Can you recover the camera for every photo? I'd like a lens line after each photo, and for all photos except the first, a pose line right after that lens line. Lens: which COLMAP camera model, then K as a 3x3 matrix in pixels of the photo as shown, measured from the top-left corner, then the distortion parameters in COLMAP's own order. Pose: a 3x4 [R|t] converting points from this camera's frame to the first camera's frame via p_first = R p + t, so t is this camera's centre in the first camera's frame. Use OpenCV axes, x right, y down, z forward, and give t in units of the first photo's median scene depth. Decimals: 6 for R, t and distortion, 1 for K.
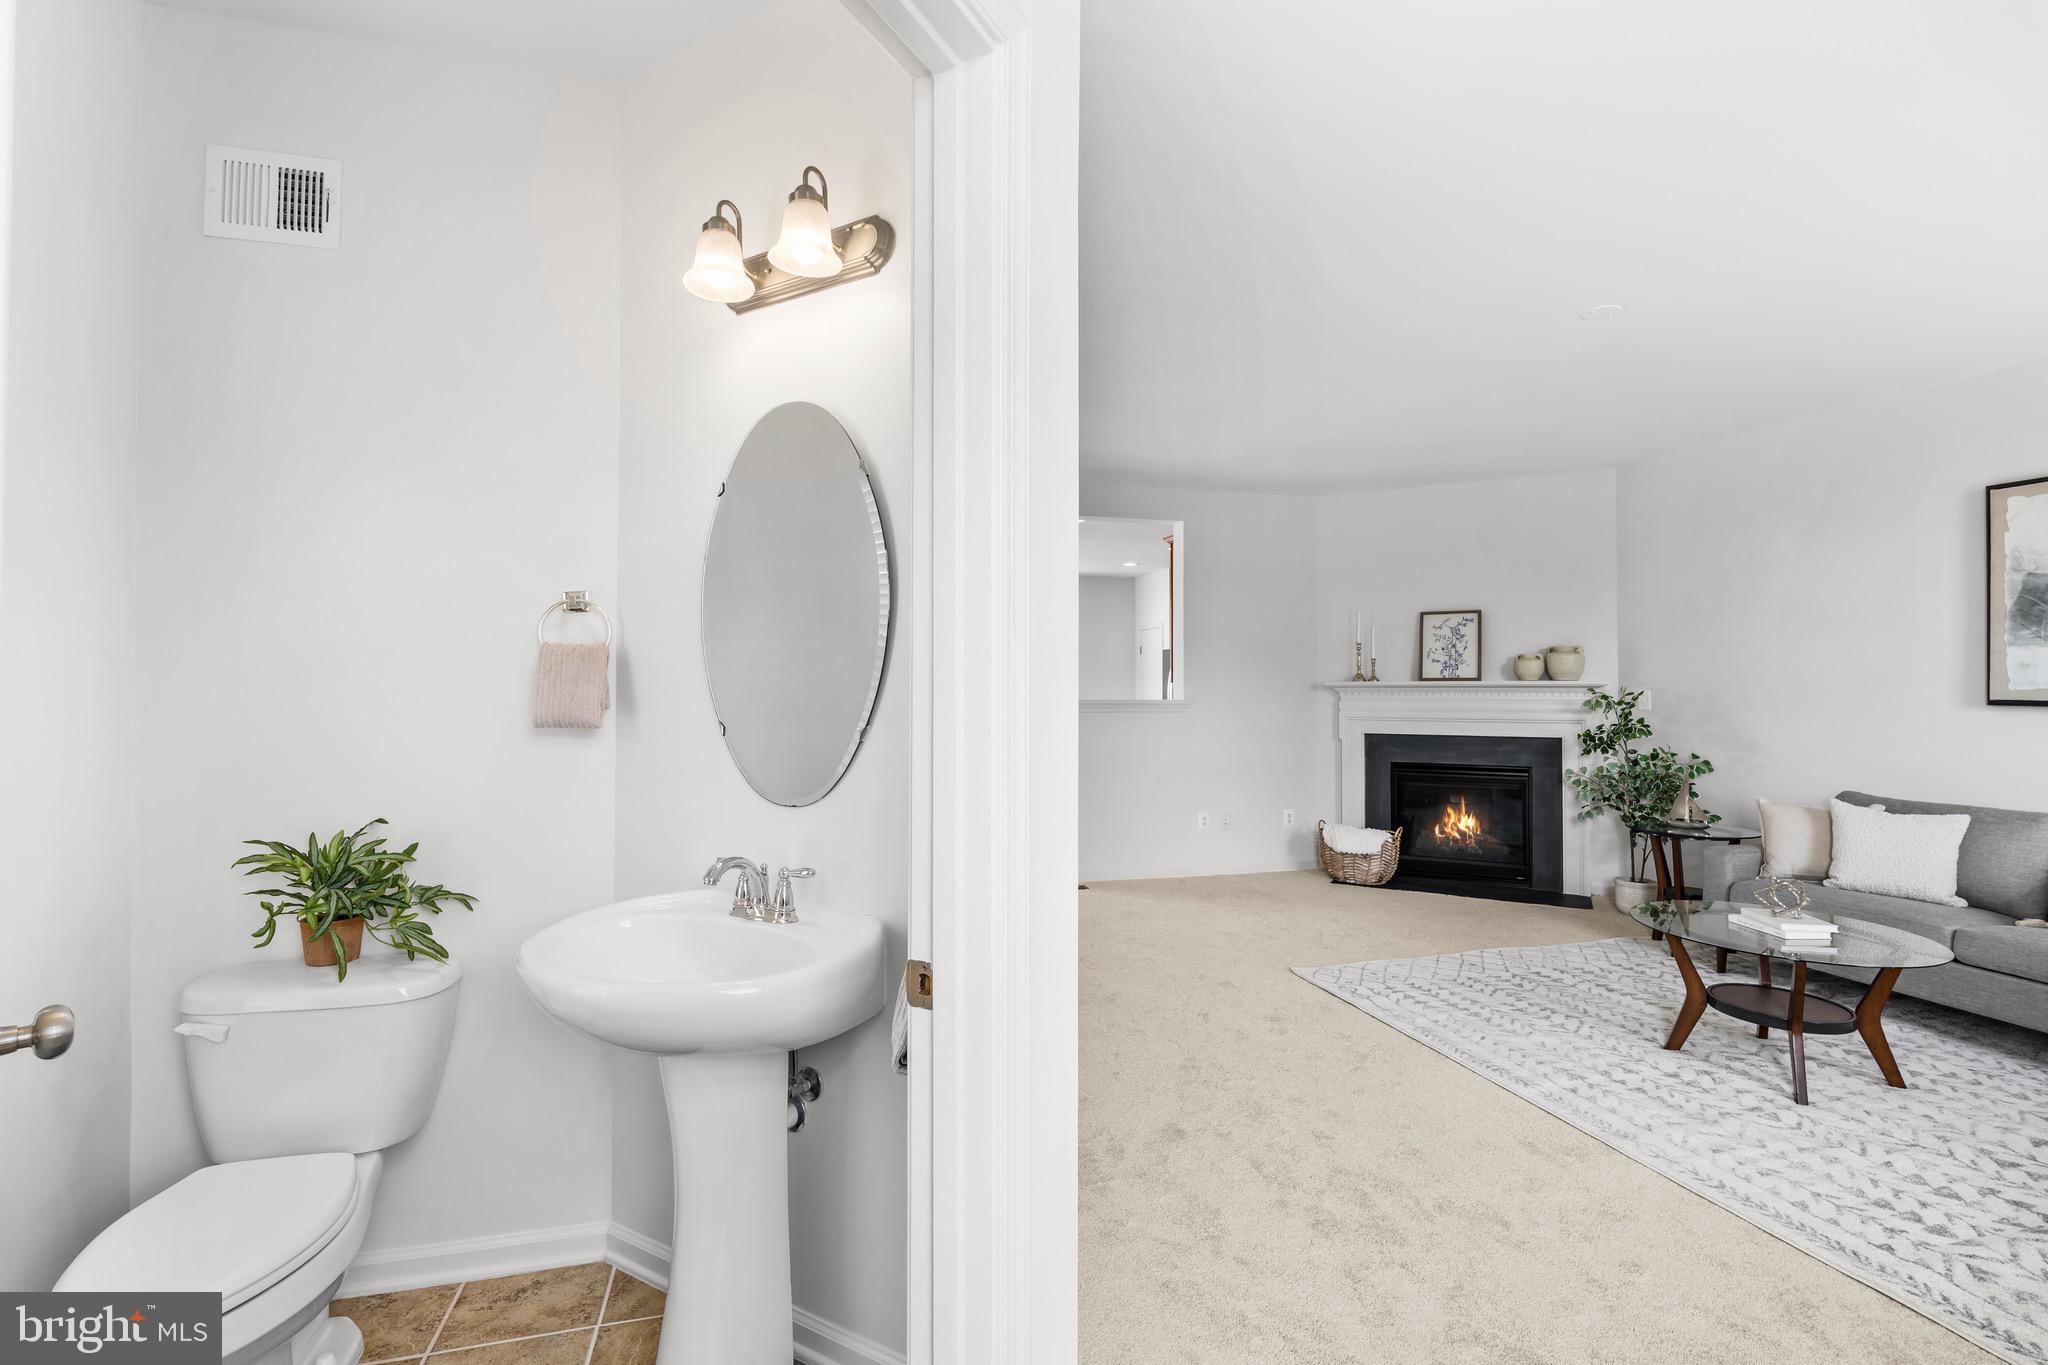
lens RADIAL K [[906.4, 0, 1039.6], [0, 906.4, 673.6], [0, 0, 1]] dist [-0.003629, 0.000365]
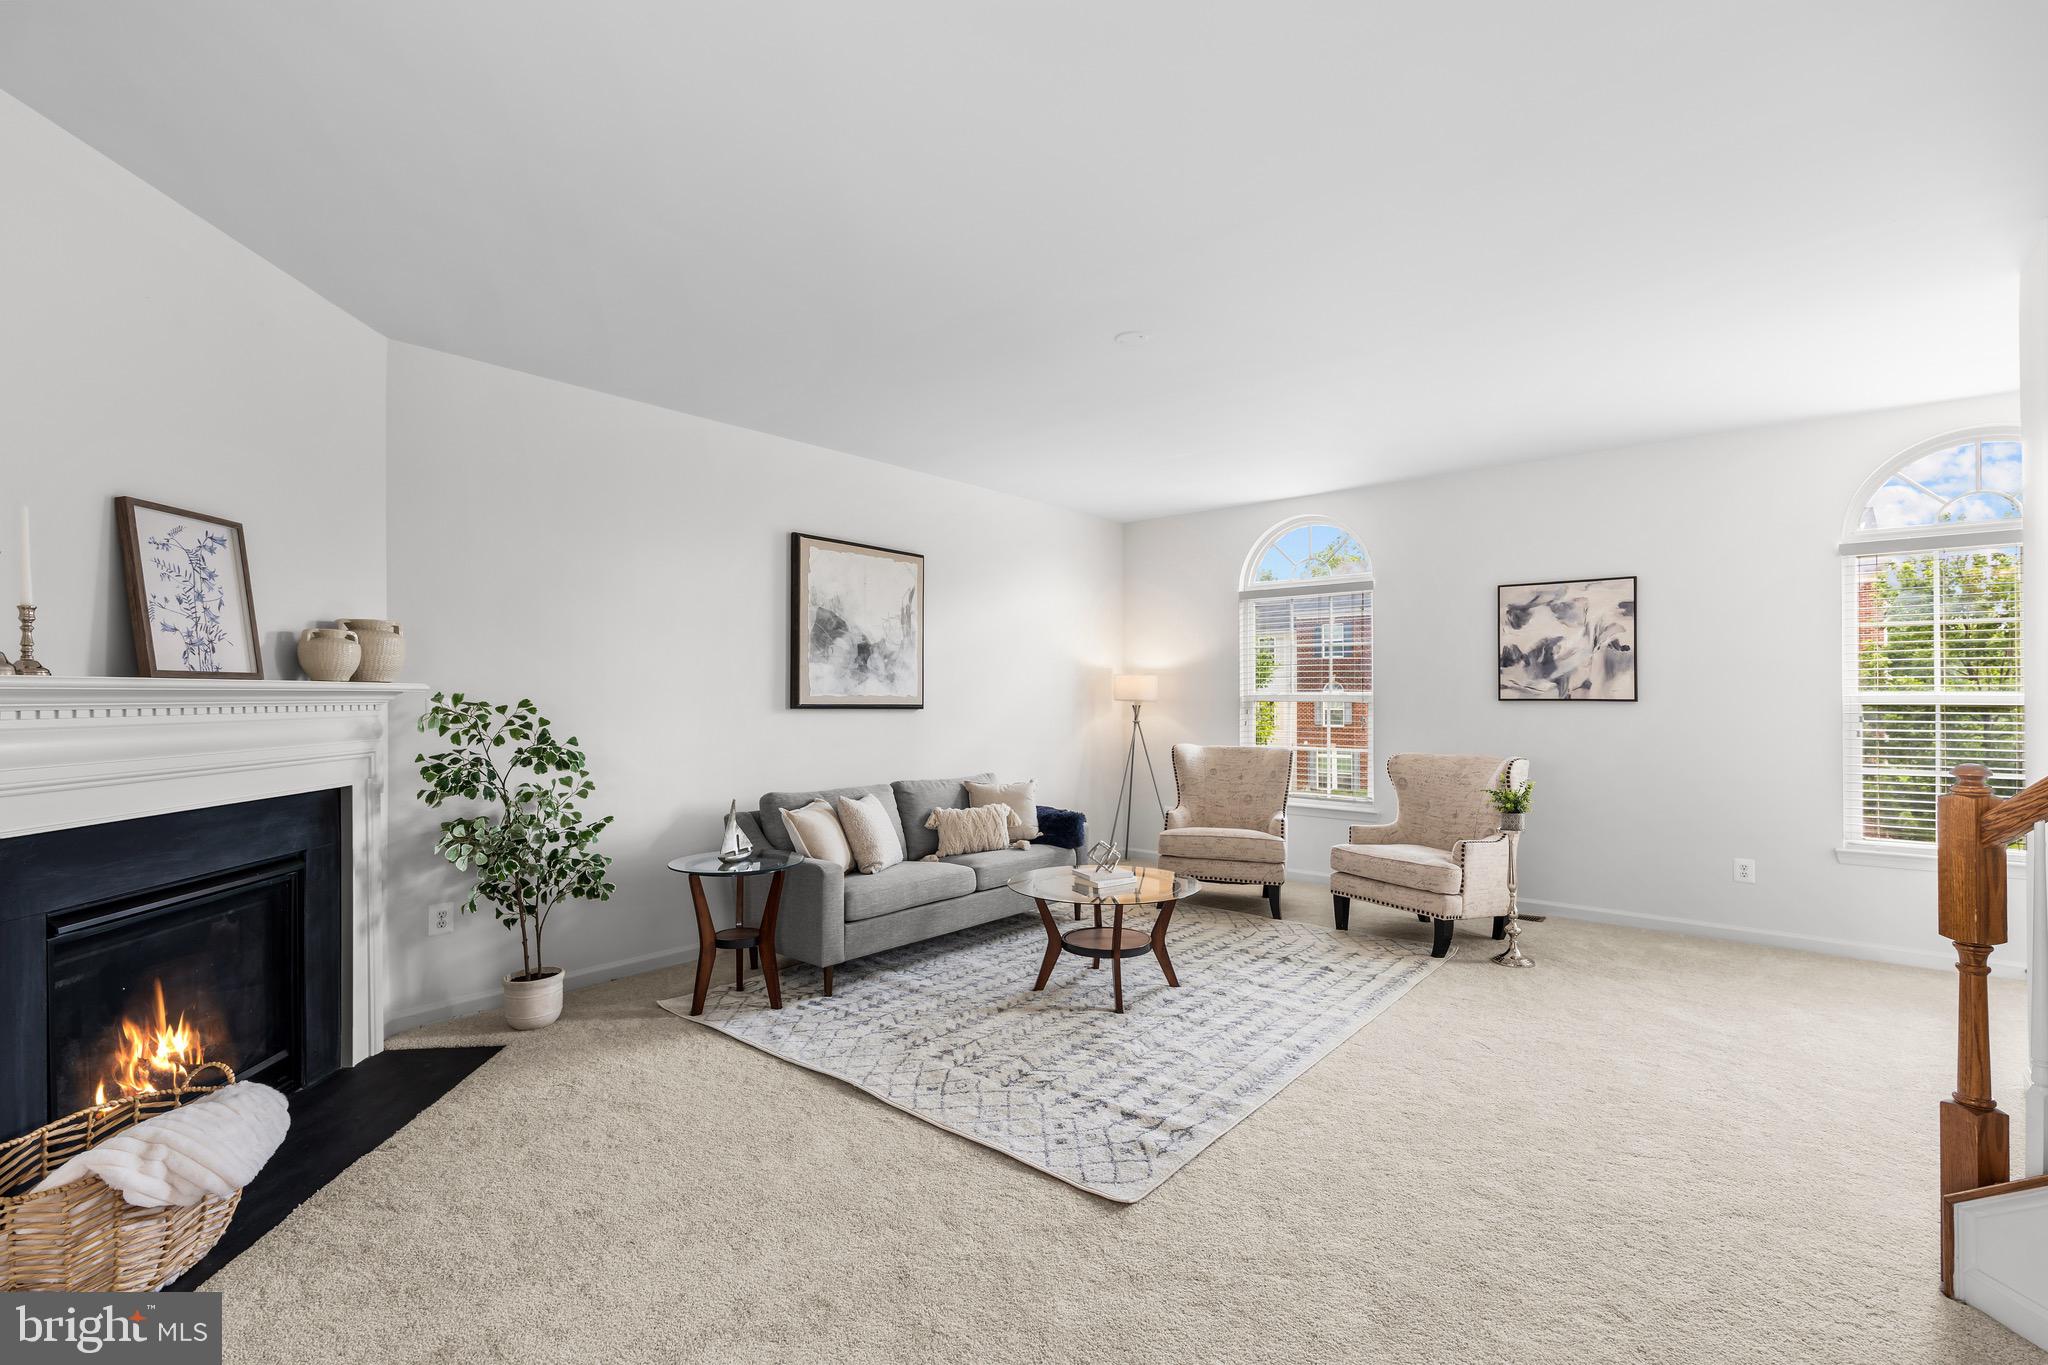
lens RADIAL K [[906.4, 0, 1003.8], [0, 906.4, 691.3], [0, 0, 1]] dist [-0.003629, 0.000365]
pose [[-0.537263, 0.006837, 0.843387, -0.153401], [-0.009124, 0.999862, -0.013918, 0.025698], [-0.843365, -0.015173, -0.537126, 1.440884]]
